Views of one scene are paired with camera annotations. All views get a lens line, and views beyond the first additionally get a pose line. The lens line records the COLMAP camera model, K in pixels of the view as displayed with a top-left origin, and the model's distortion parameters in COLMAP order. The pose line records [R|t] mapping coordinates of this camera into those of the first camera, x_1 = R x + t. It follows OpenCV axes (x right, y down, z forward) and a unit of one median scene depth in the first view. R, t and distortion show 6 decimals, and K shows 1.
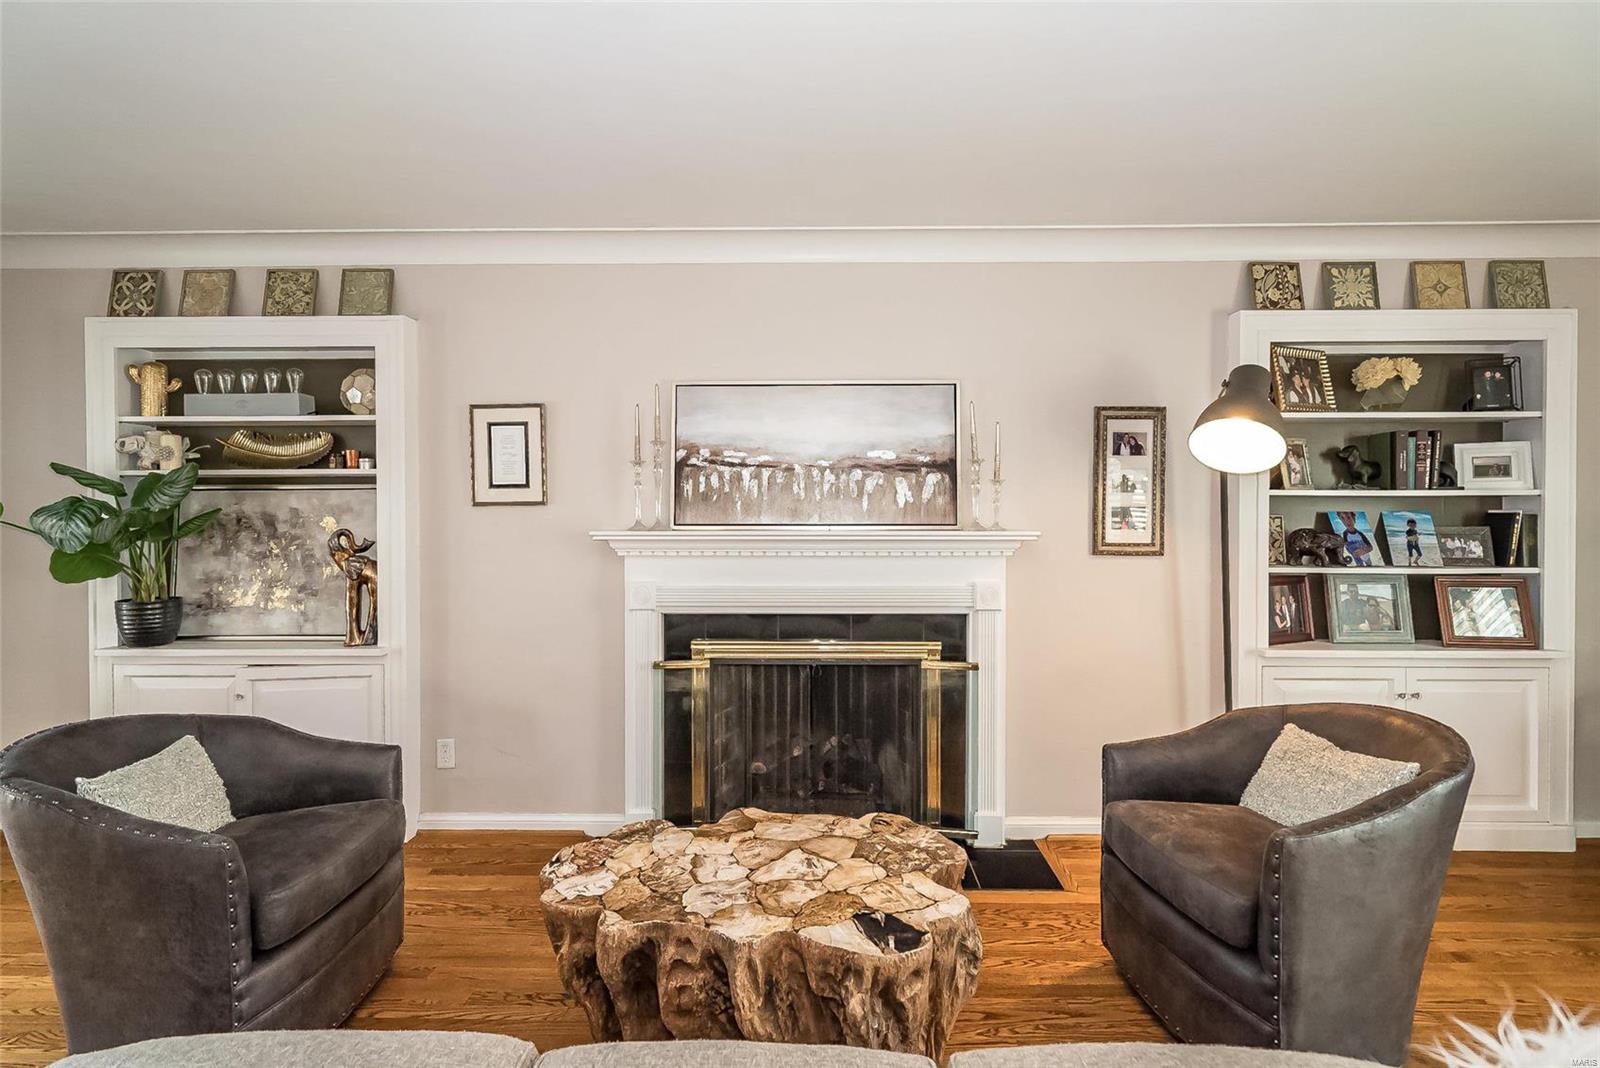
lens RADIAL K [[791.6, 0, 803.7], [0, 791.6, 527.8], [0, 0, 1]] dist [-0.000136, -0.000032]
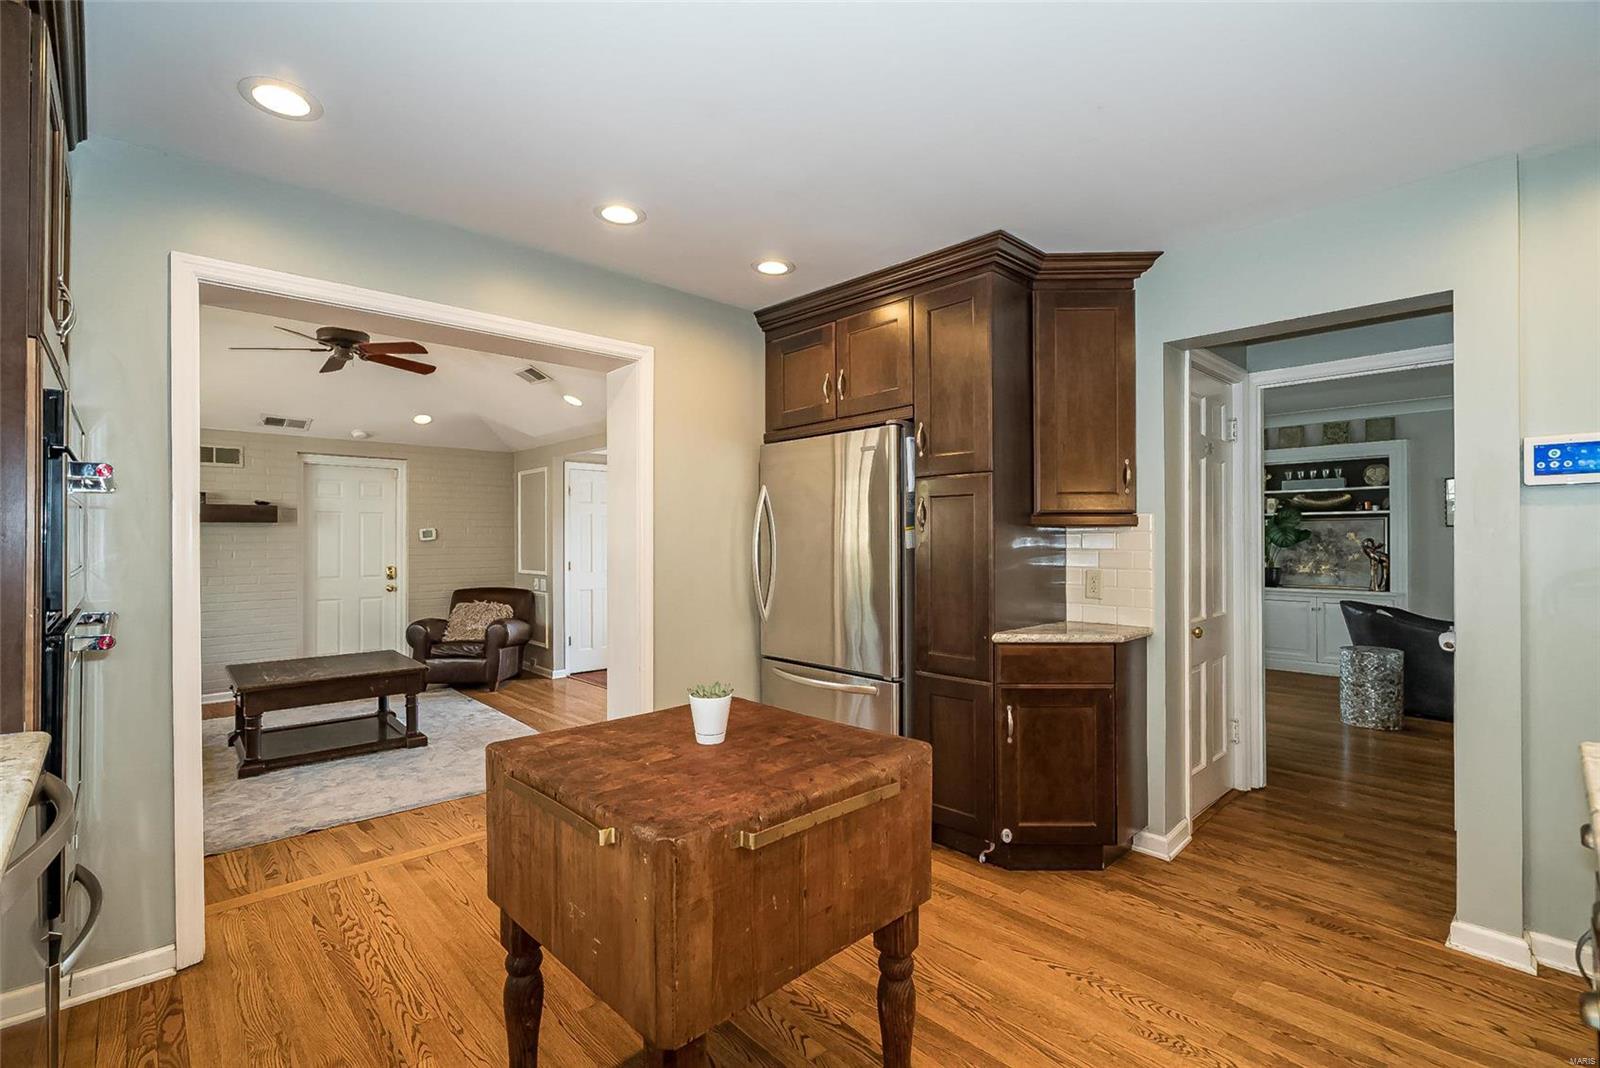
lens RADIAL K [[726.5, 0, 799.2], [0, 726.5, 537.8], [0, 0, 1]] dist [-0.002449, -0.000320]
pose [[0.709731, -0.001643, -0.704471, -0.277223], [-0.007973, 0.999915, -0.010364, 0.033621], [0.704428, 0.012973, 0.709657, -1.528822]]
